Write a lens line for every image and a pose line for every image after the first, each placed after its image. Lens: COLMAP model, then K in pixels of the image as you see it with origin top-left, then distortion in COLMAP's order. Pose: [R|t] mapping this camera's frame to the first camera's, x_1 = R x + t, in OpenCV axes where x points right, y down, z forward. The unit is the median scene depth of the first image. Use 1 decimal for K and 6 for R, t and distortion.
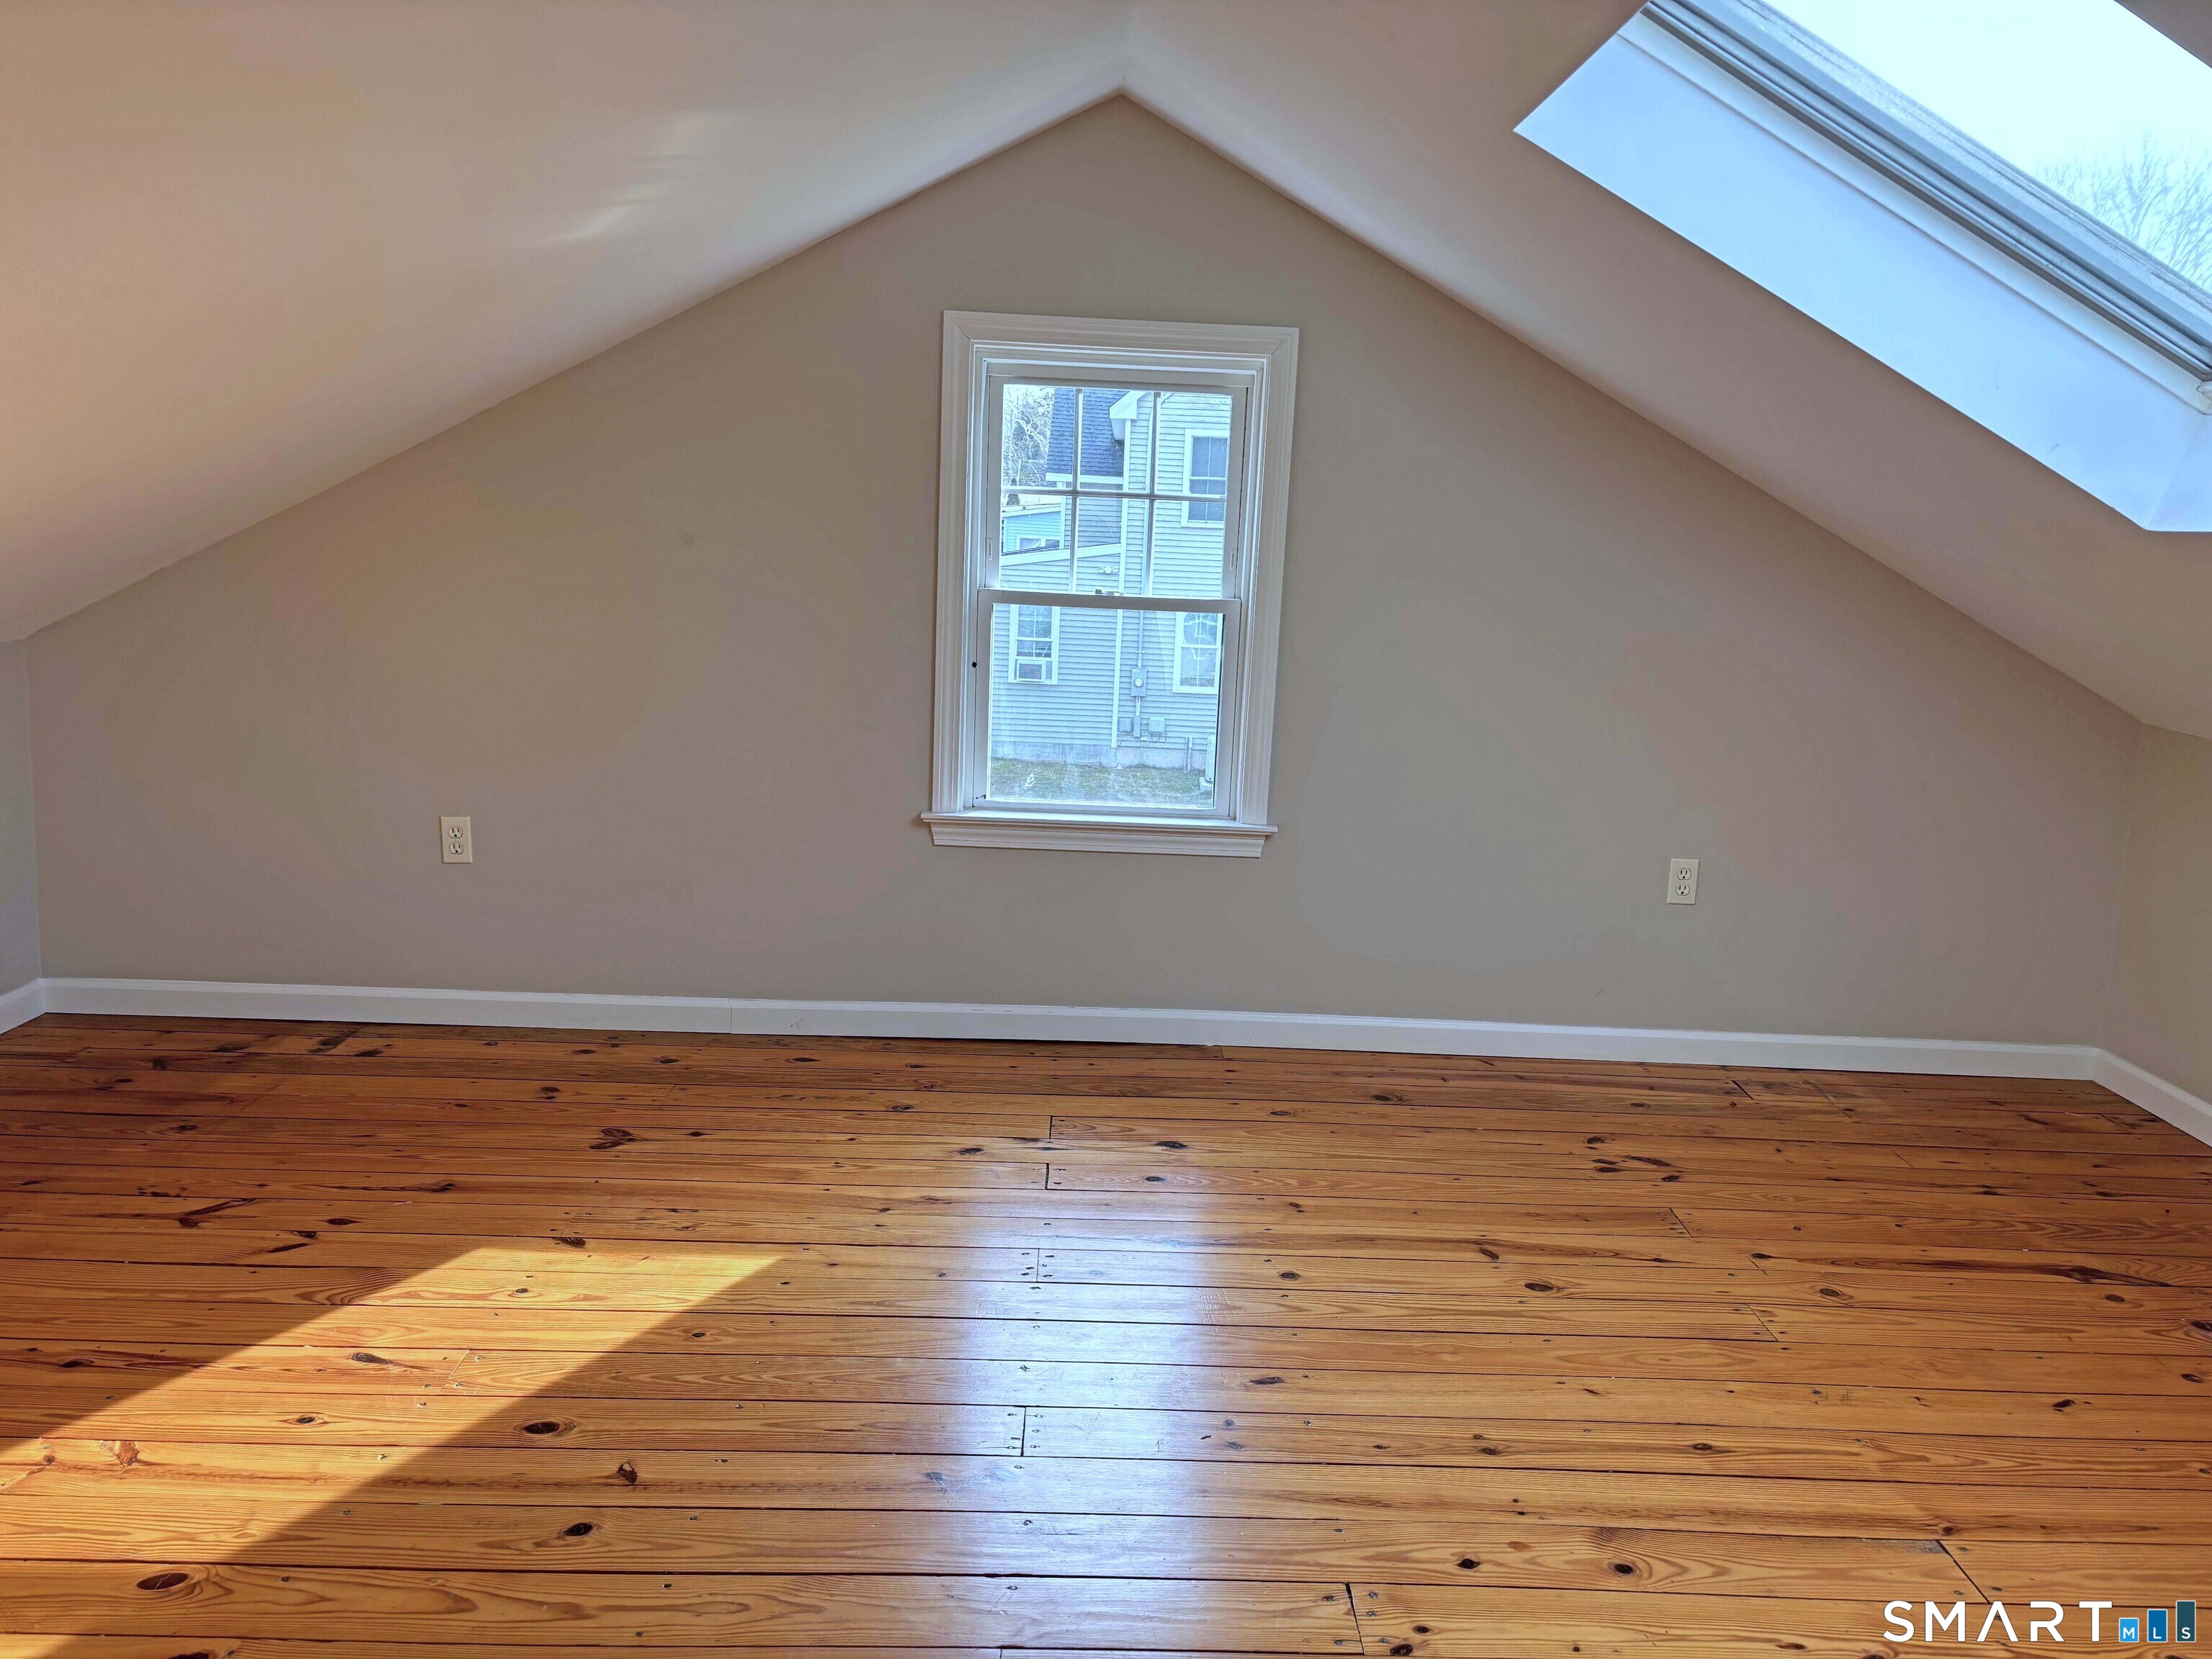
lens RADIAL K [[1681.8, 0, 1104.0], [0, 1681.8, 719.1], [0, 0, 1]] dist [0.063026, -0.049683]
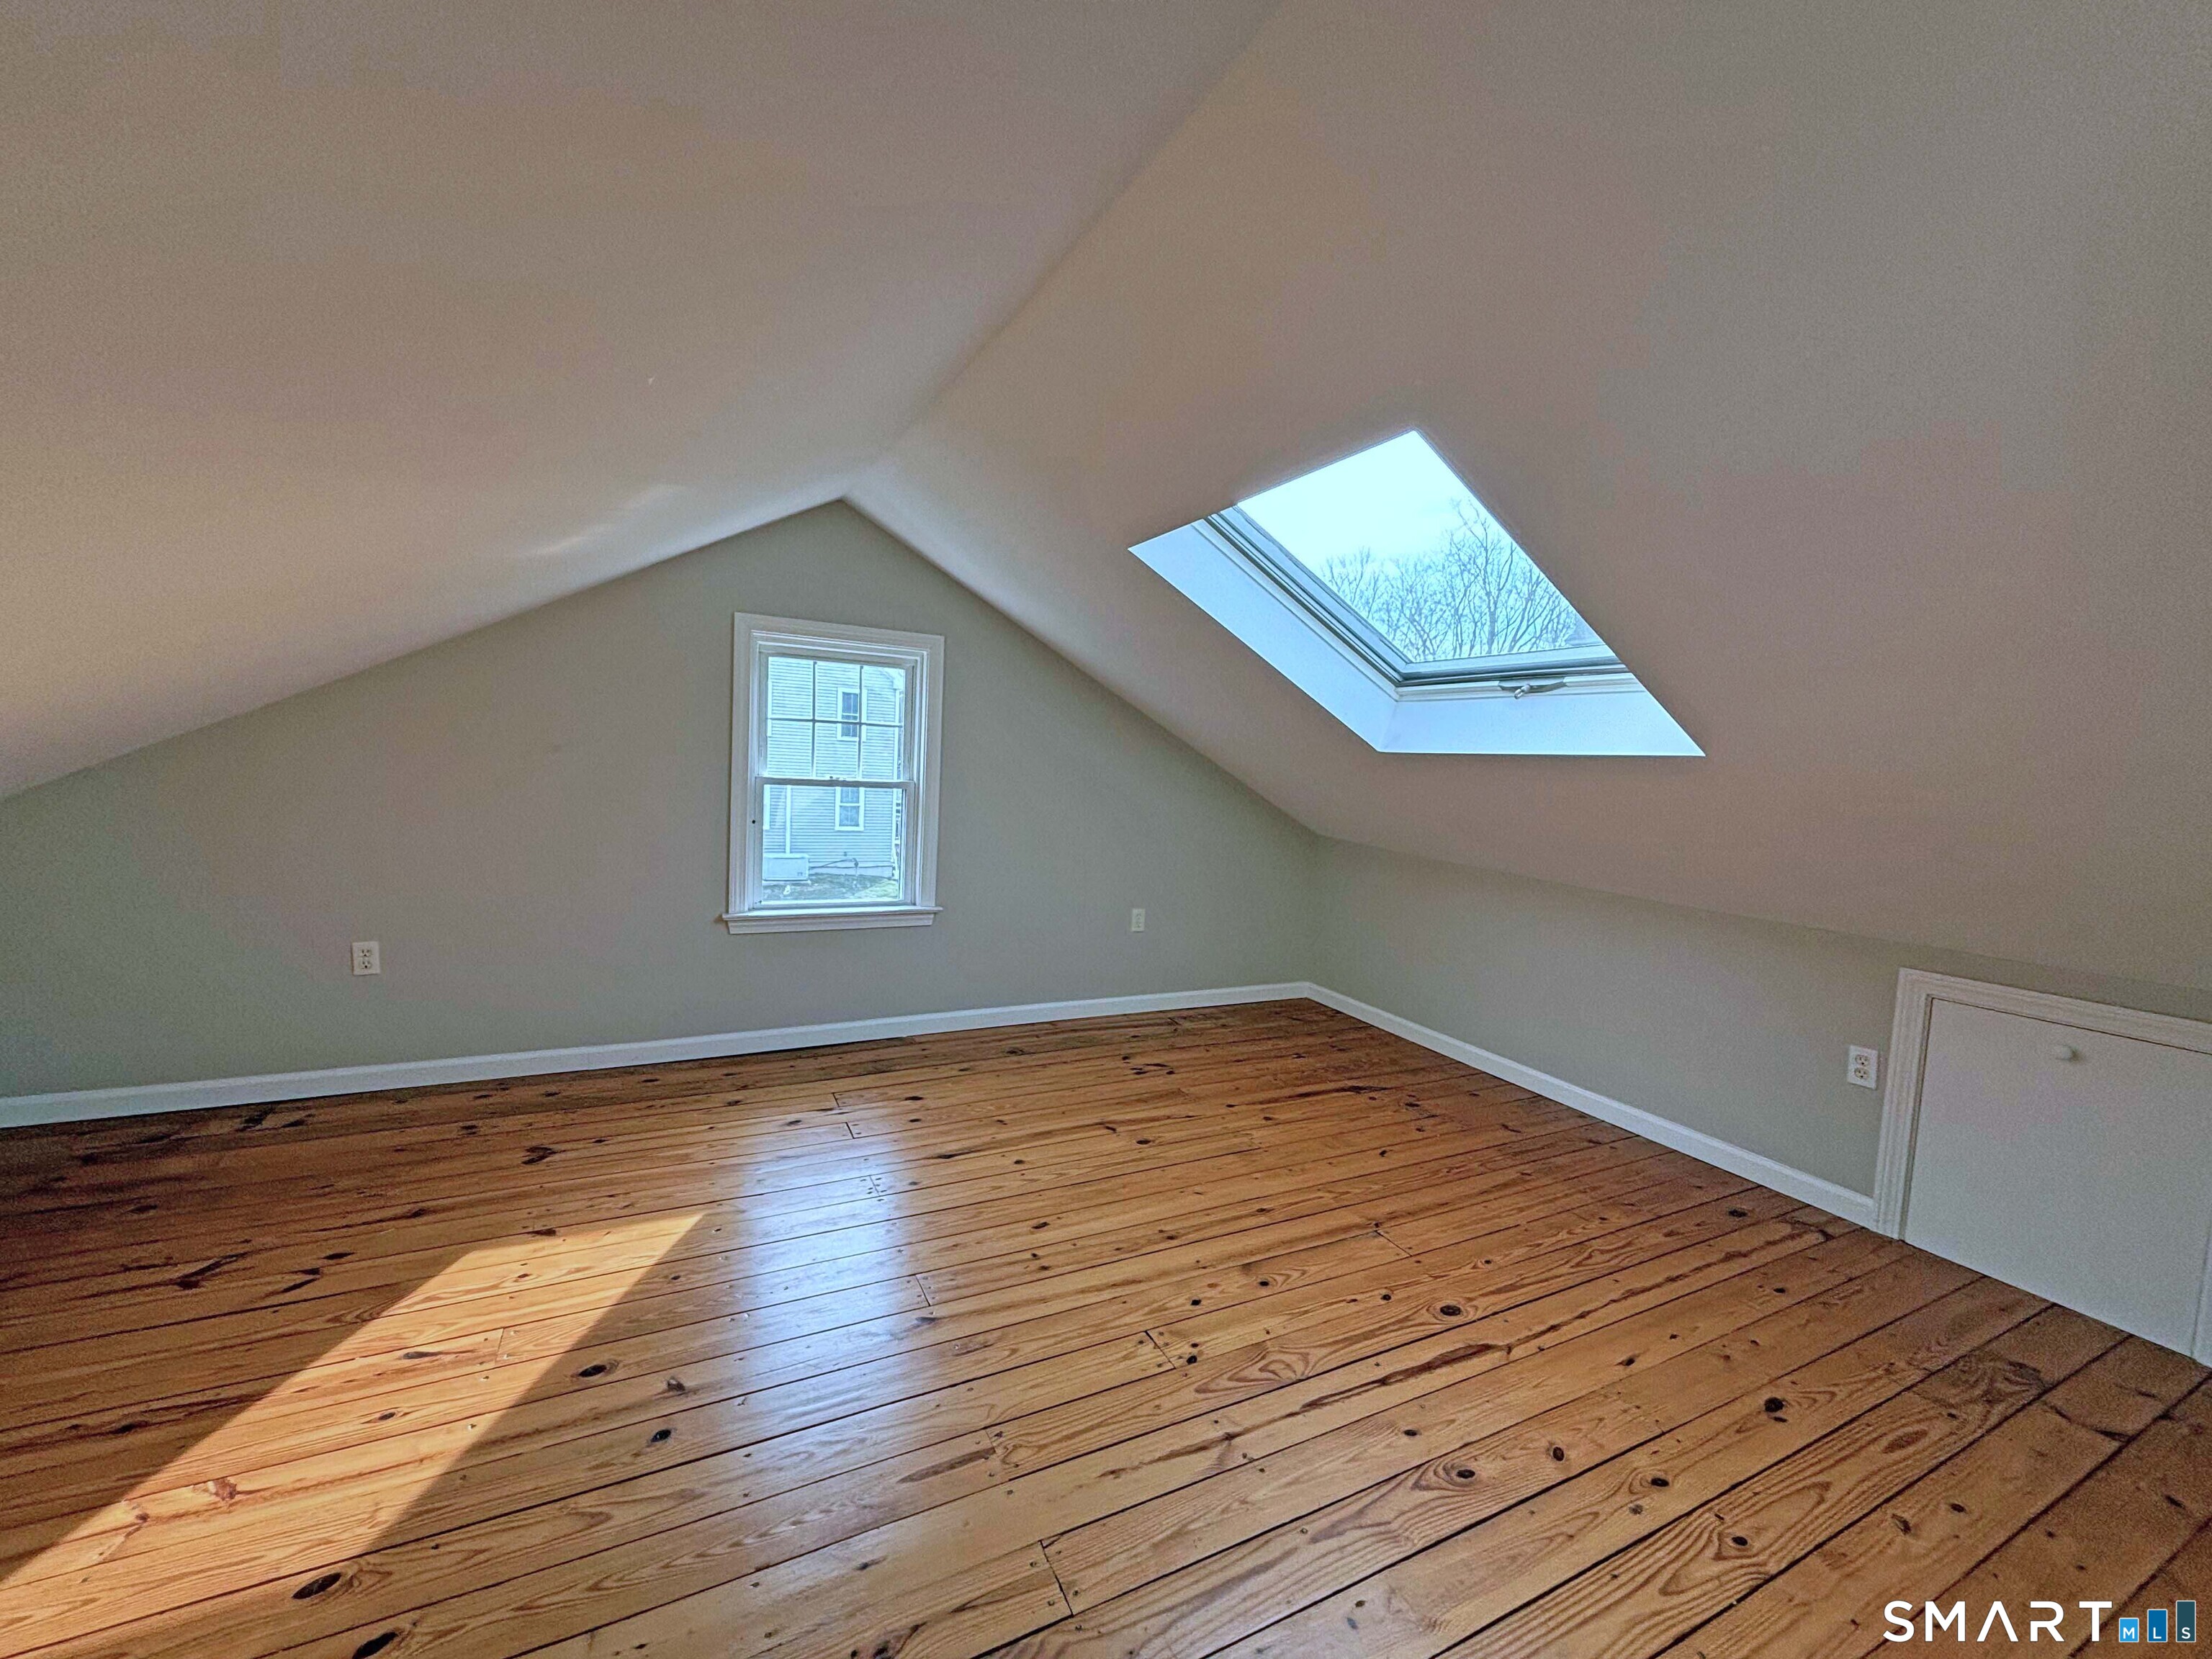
lens RADIAL K [[892.5, 0, 1102.3], [0, 892.5, 775.8], [0, 0, 1]] dist [0.012482, -0.001051]
pose [[0.907048, -0.008799, 0.420936, -0.194930], [0.037489, 0.997498, -0.059931, -0.017914], [-0.419356, 0.070141, 0.905108, 0.074606]]
